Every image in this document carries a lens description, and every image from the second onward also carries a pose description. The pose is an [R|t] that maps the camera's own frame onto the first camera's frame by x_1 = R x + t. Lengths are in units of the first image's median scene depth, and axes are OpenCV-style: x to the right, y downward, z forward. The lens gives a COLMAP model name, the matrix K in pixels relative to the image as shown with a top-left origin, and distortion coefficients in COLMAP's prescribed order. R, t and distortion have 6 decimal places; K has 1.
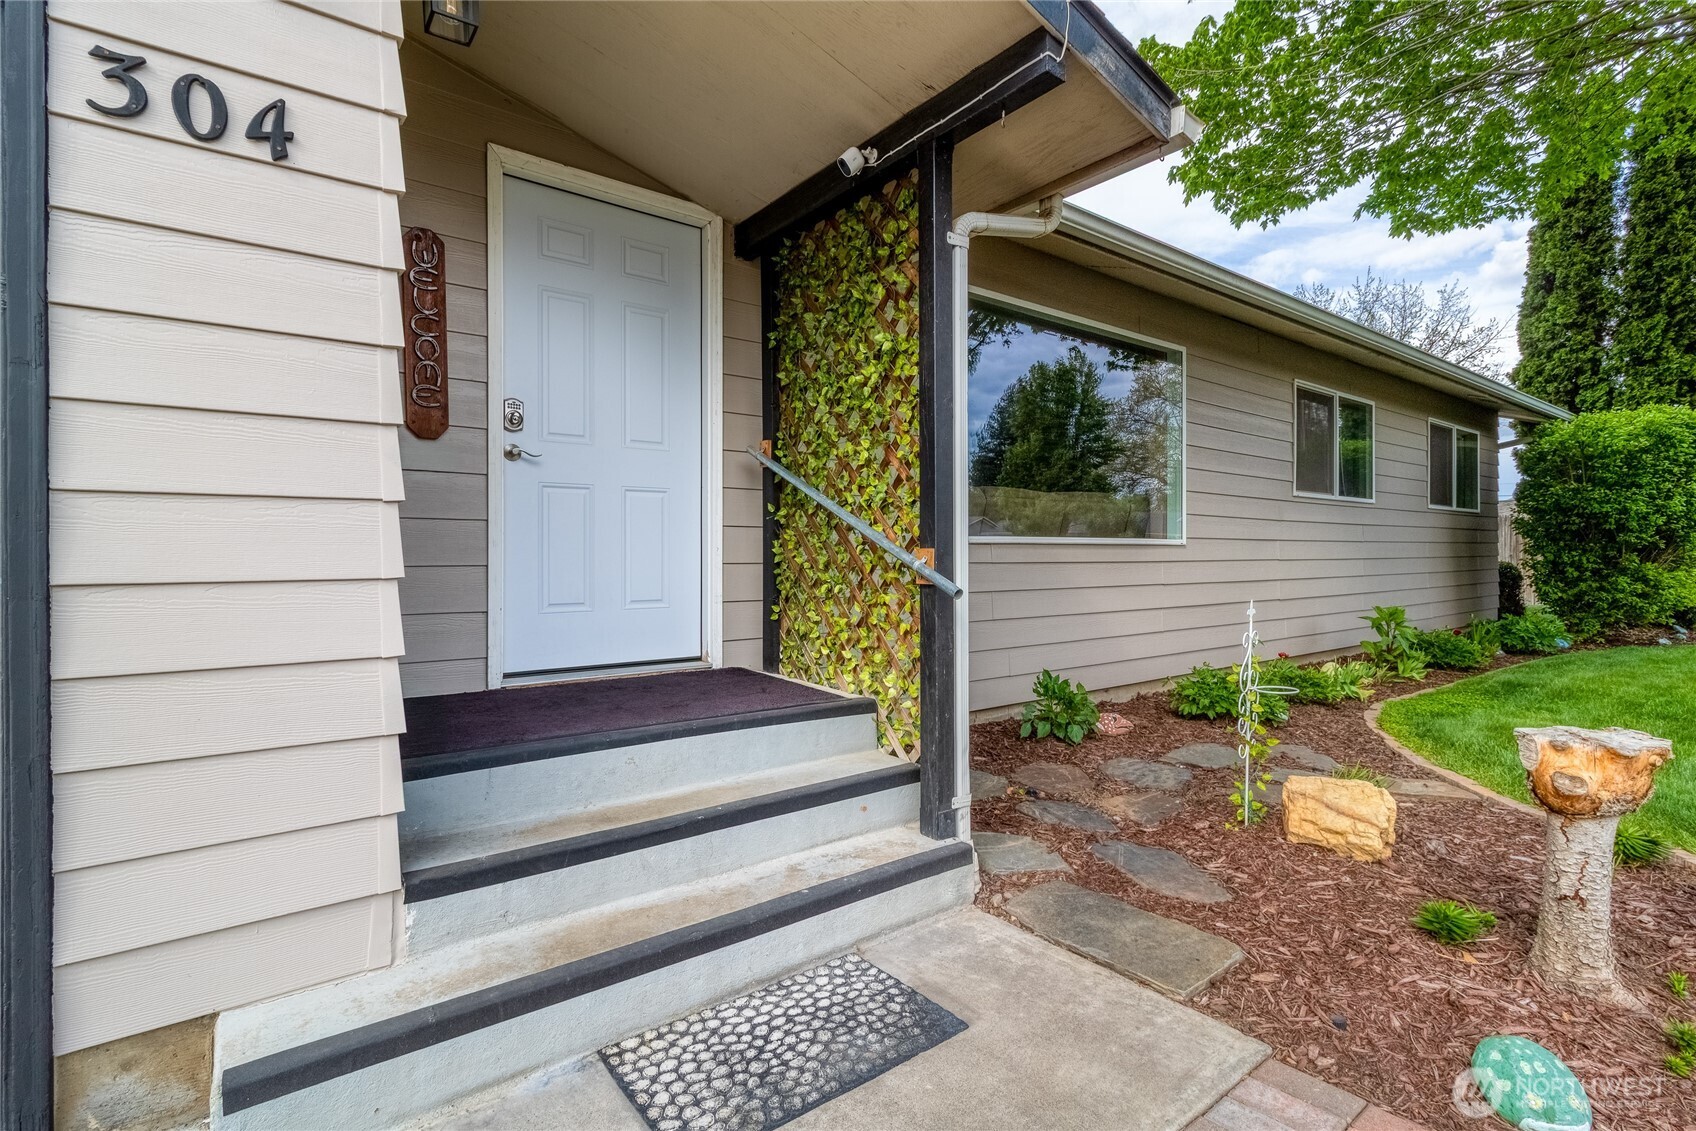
lens RADIAL K [[801.6, 0, 849.7], [0, 801.6, 562.7], [0, 0, 1]] dist [0.001972, 0.000130]
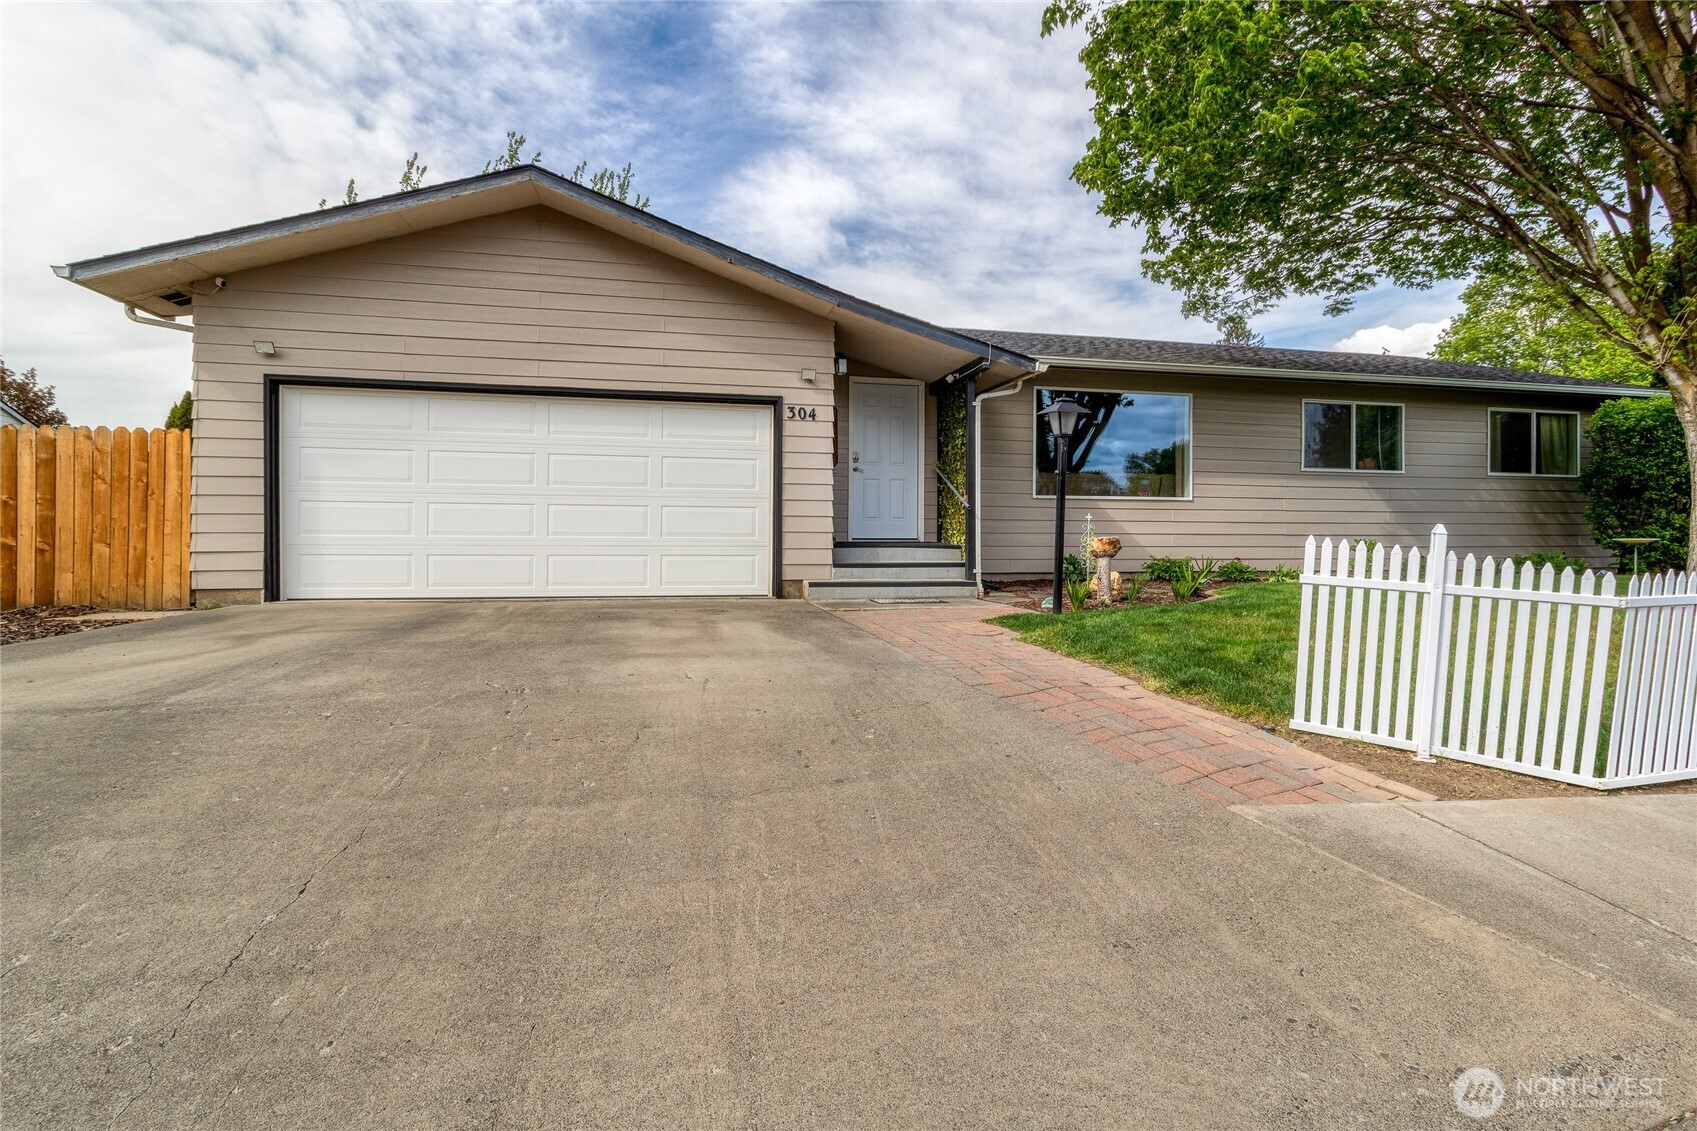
lens RADIAL K [[796.5, 0, 850.2], [0, 796.5, 560.6], [0, 0, 1]] dist [-0.012552, 0.010109]
pose [[0.916066, 0.013320, -0.400806, 0.801820], [-0.006207, 0.999799, 0.019038, 0.158456], [0.400979, -0.014953, 0.915965, -1.839080]]
